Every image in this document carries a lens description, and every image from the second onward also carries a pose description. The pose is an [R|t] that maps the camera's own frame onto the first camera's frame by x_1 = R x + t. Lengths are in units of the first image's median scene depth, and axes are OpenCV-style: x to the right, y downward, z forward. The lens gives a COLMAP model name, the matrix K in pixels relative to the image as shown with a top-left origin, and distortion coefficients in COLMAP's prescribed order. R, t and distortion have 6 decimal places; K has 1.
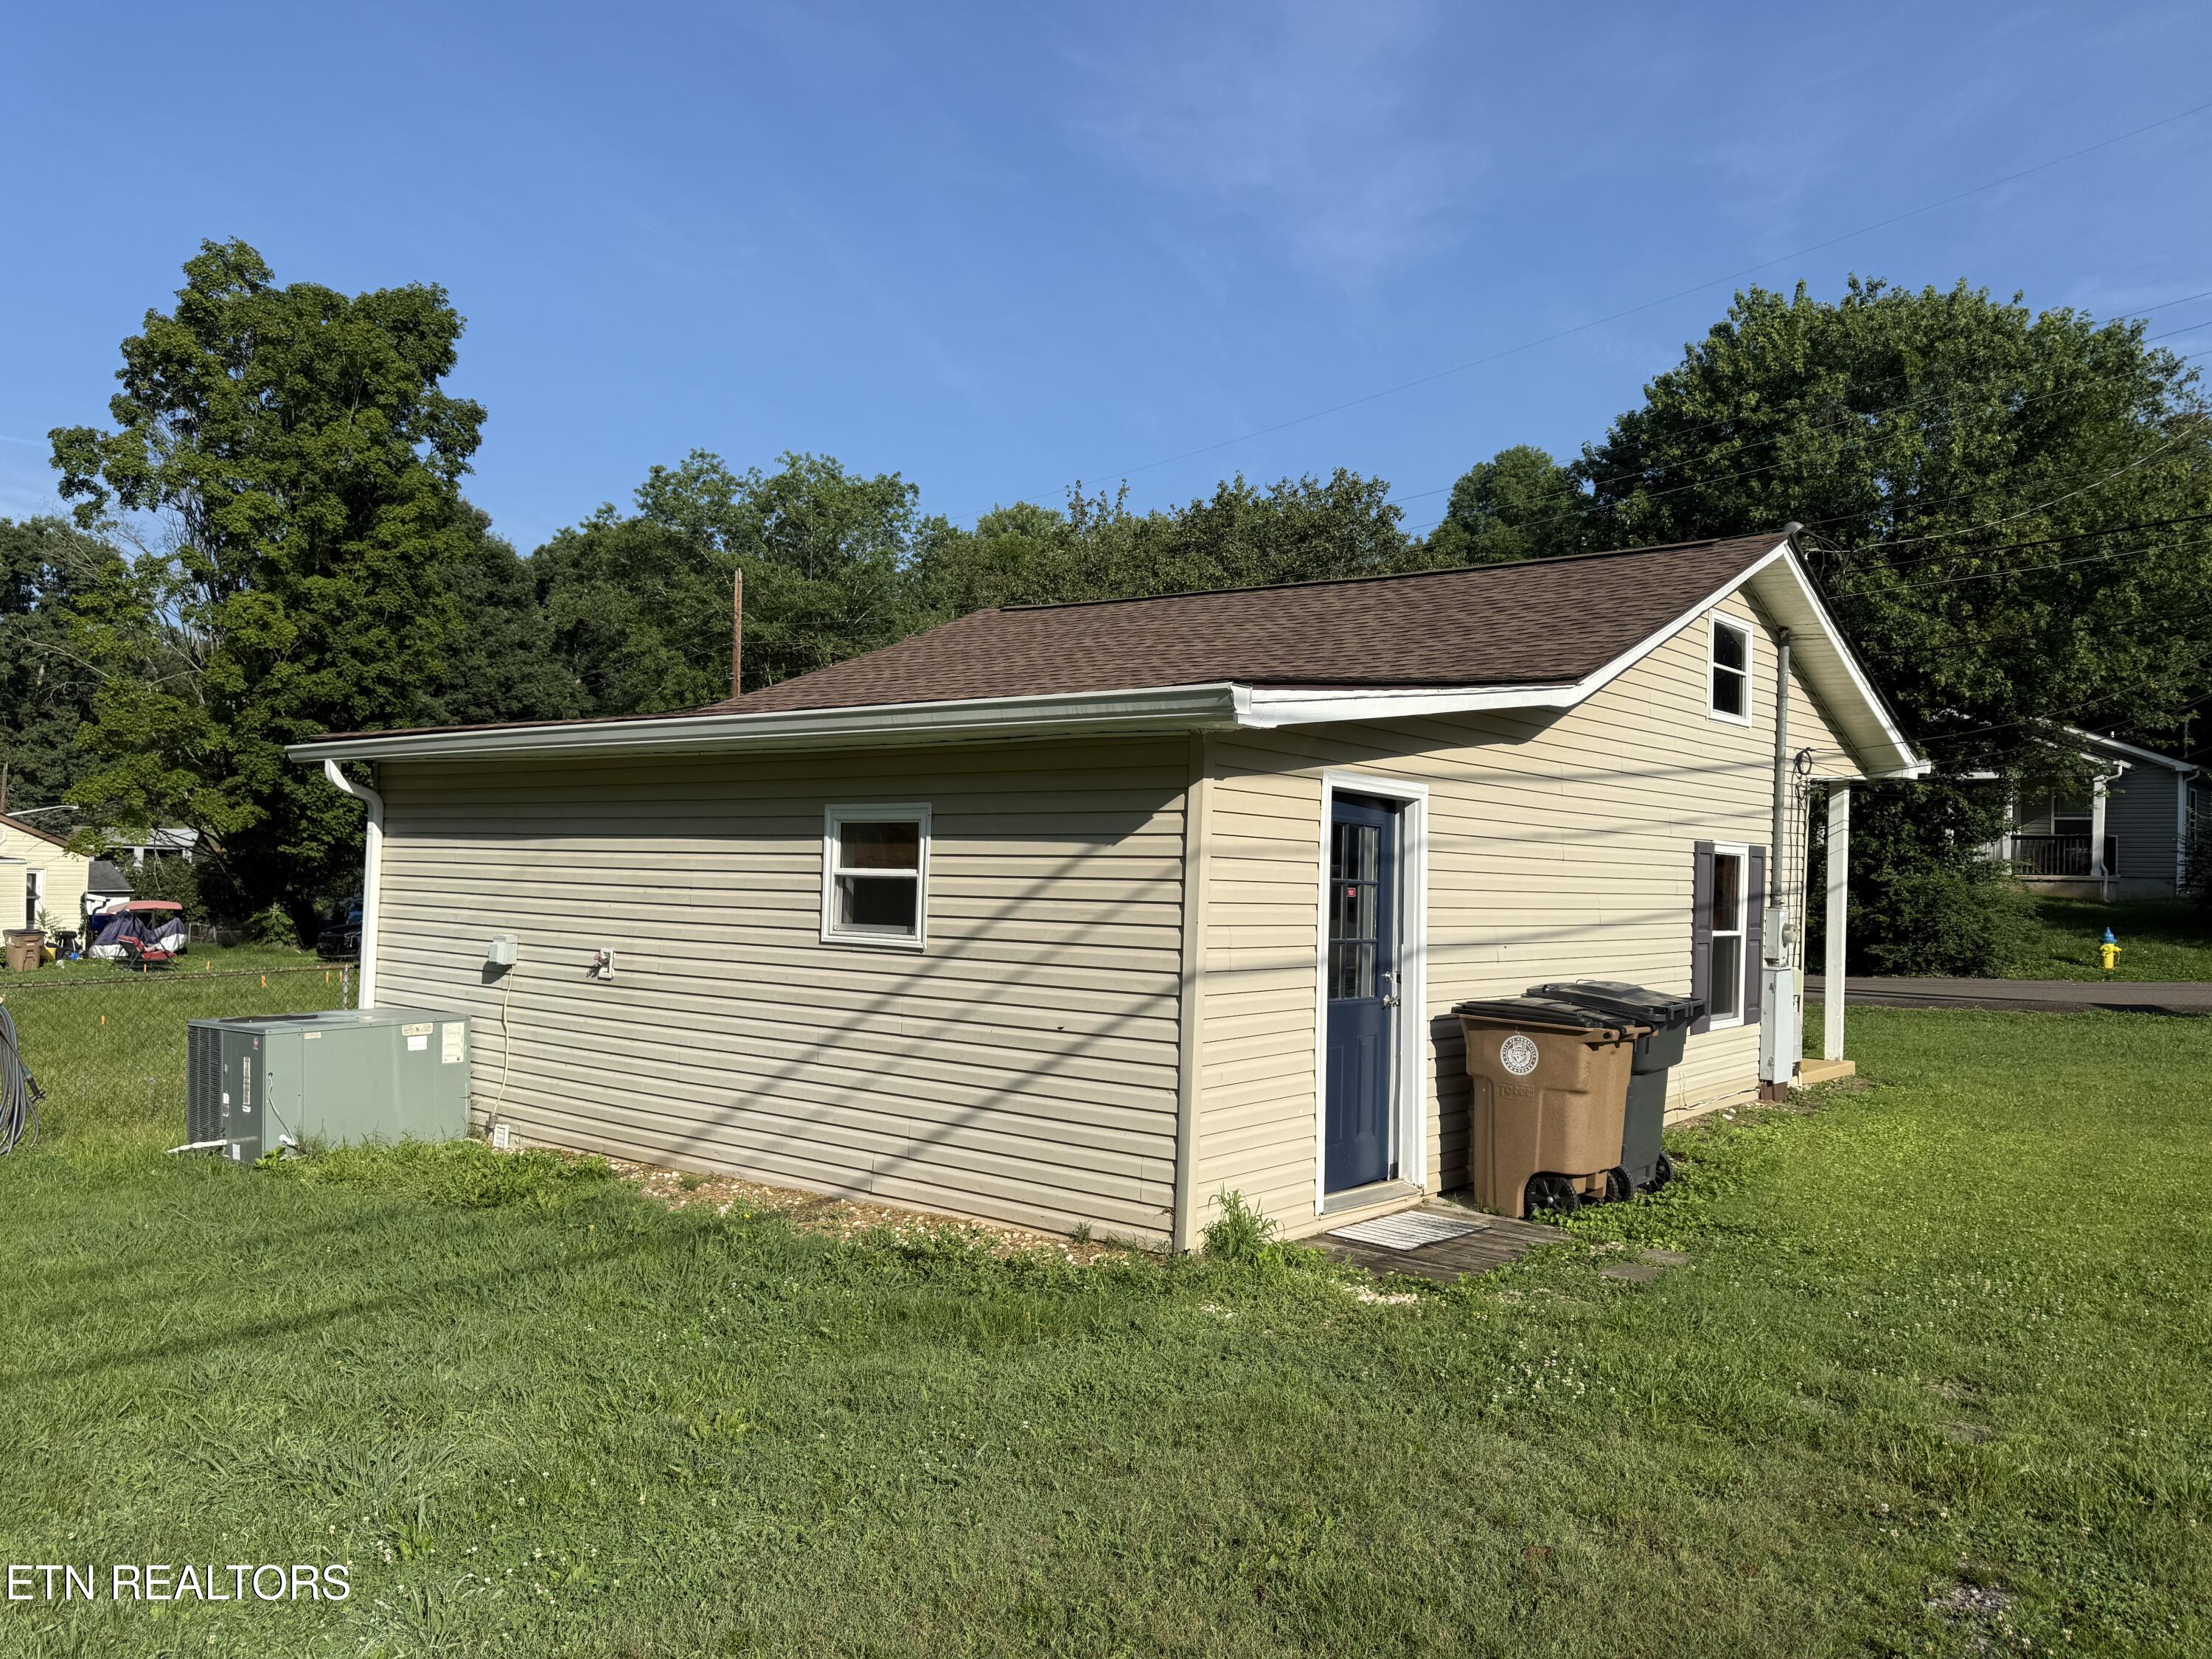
lens RADIAL K [[1627.2, 0, 1106.0], [0, 1627.2, 829.5], [0, 0, 1]] dist [0.002451, -0.001970]
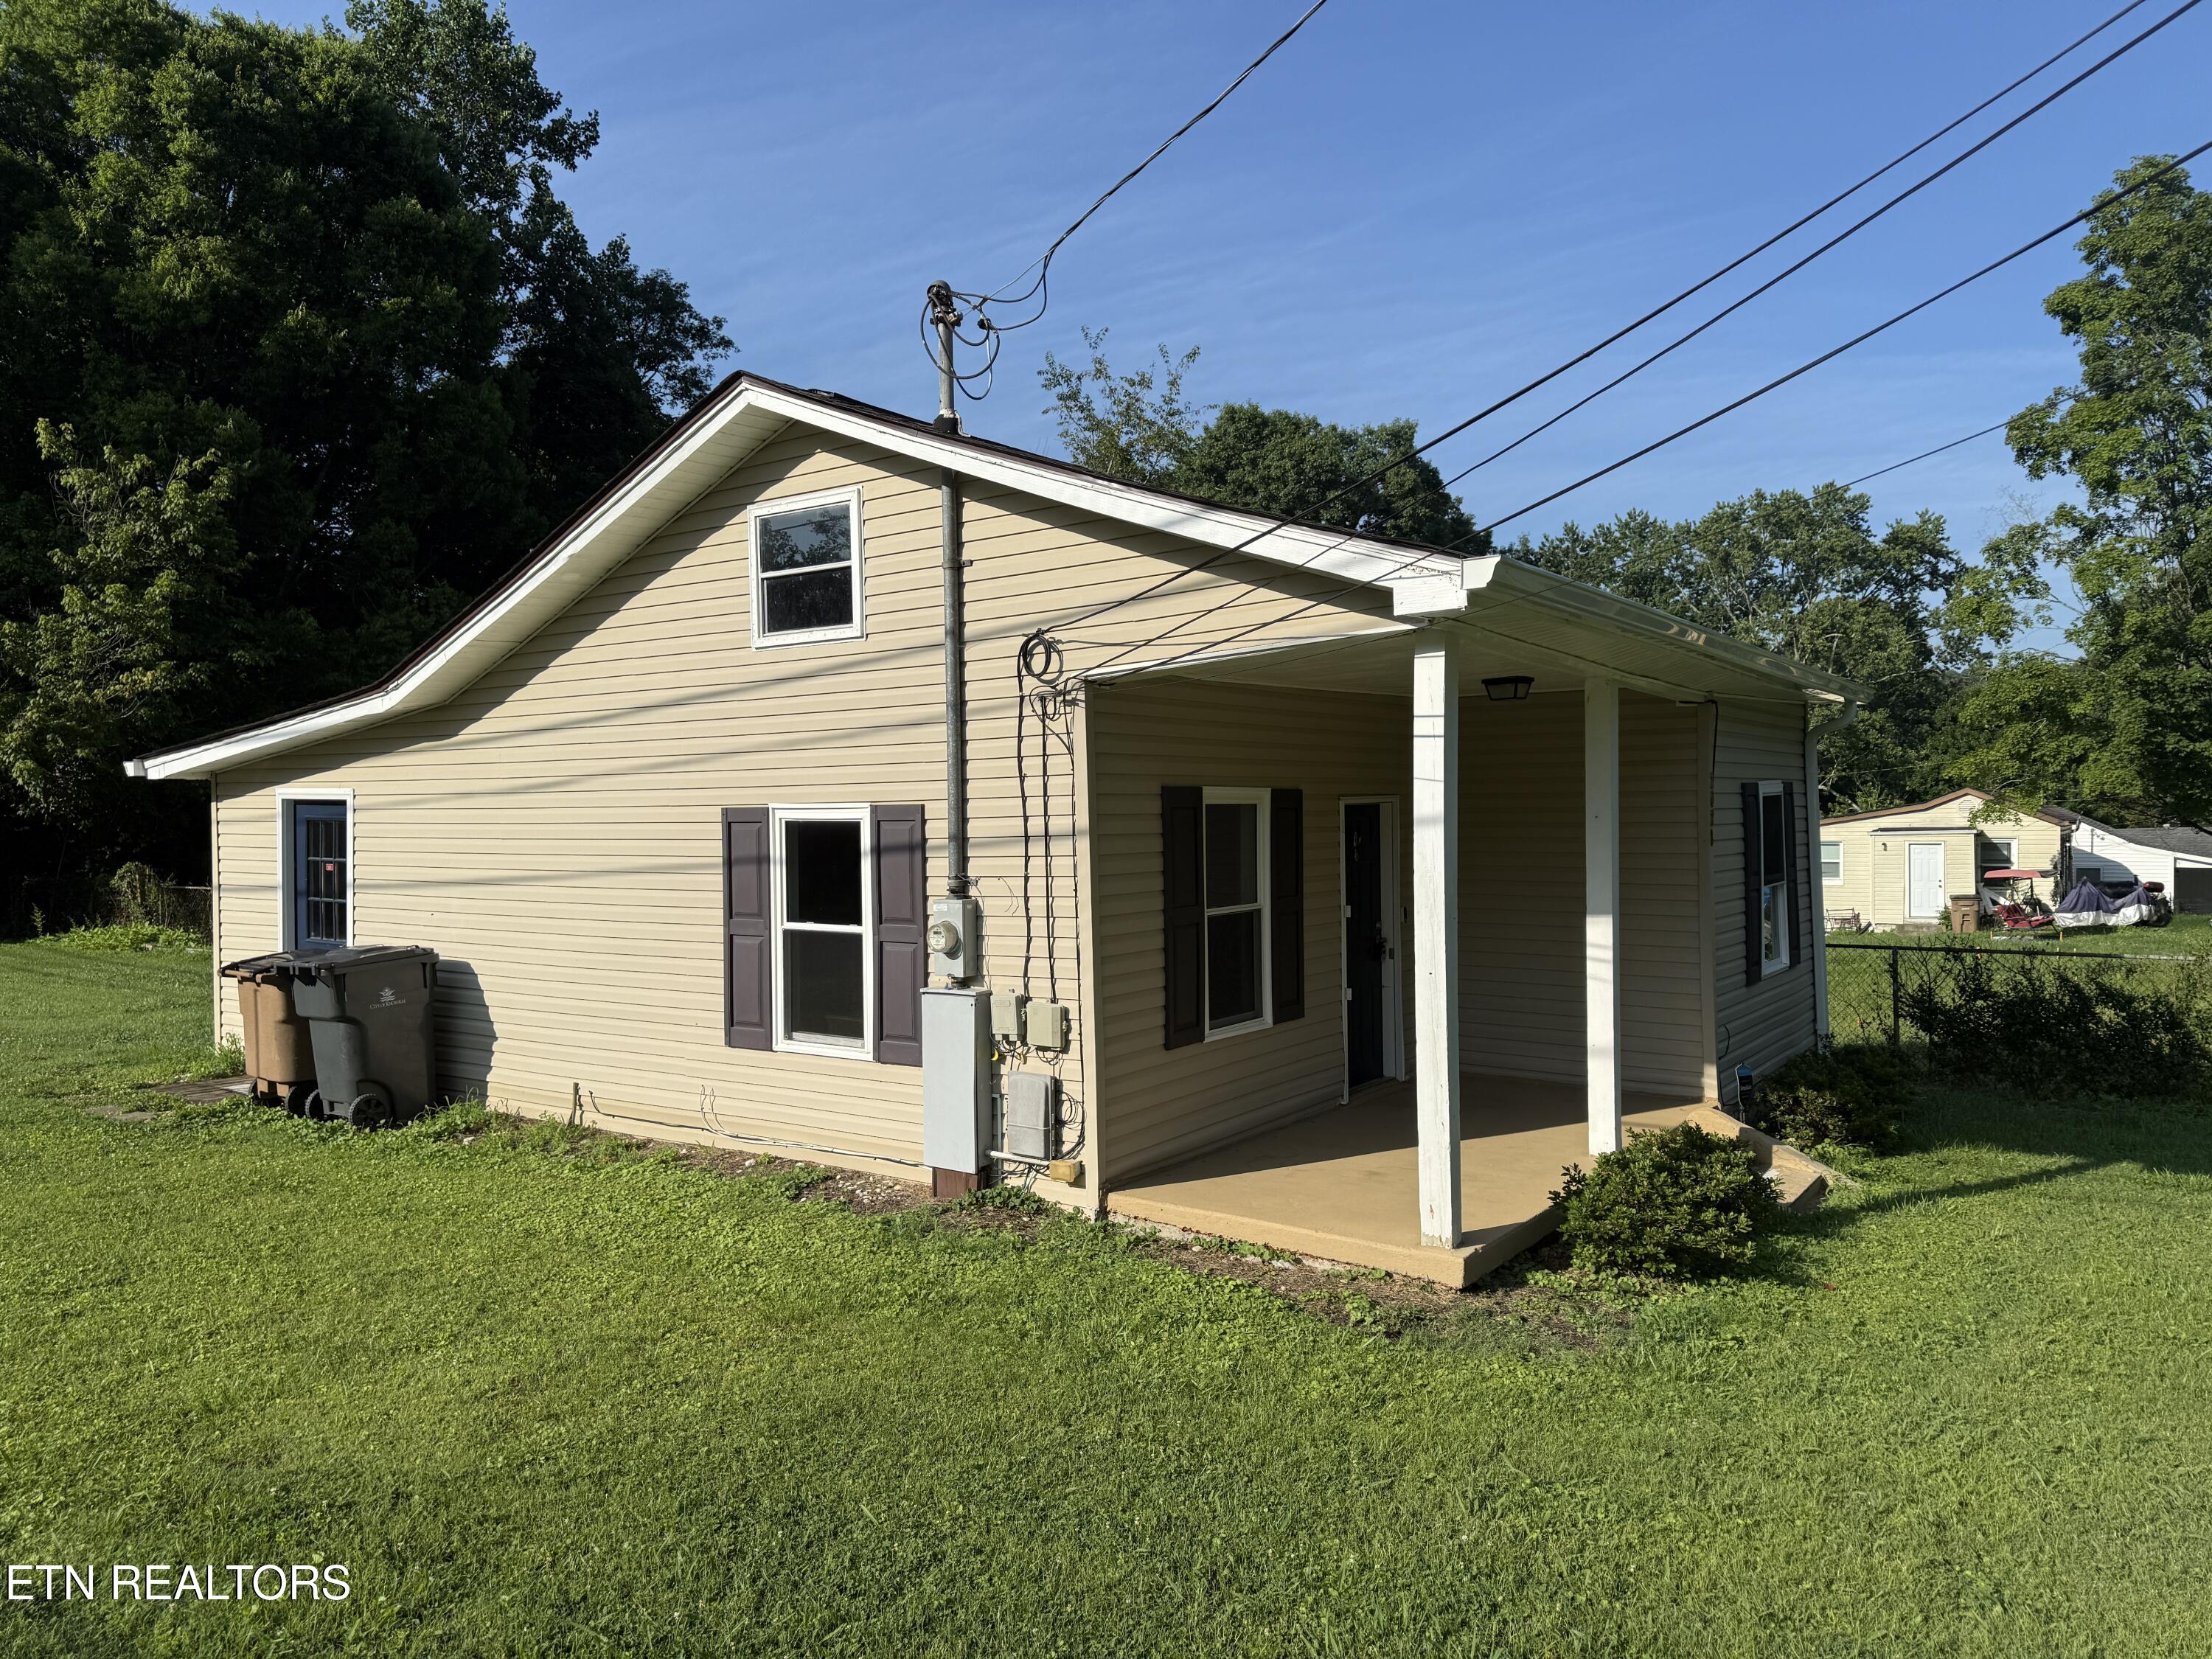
lens RADIAL K [[1627.2, 0, 1106.0], [0, 1627.2, 829.5], [0, 0, 1]] dist [0.002451, -0.001970]
pose [[0.085475, -0.018527, -0.996168, 1.095219], [0.040770, 0.999055, -0.015082, 0.034597], [0.995506, -0.039325, 0.086150, 1.043283]]
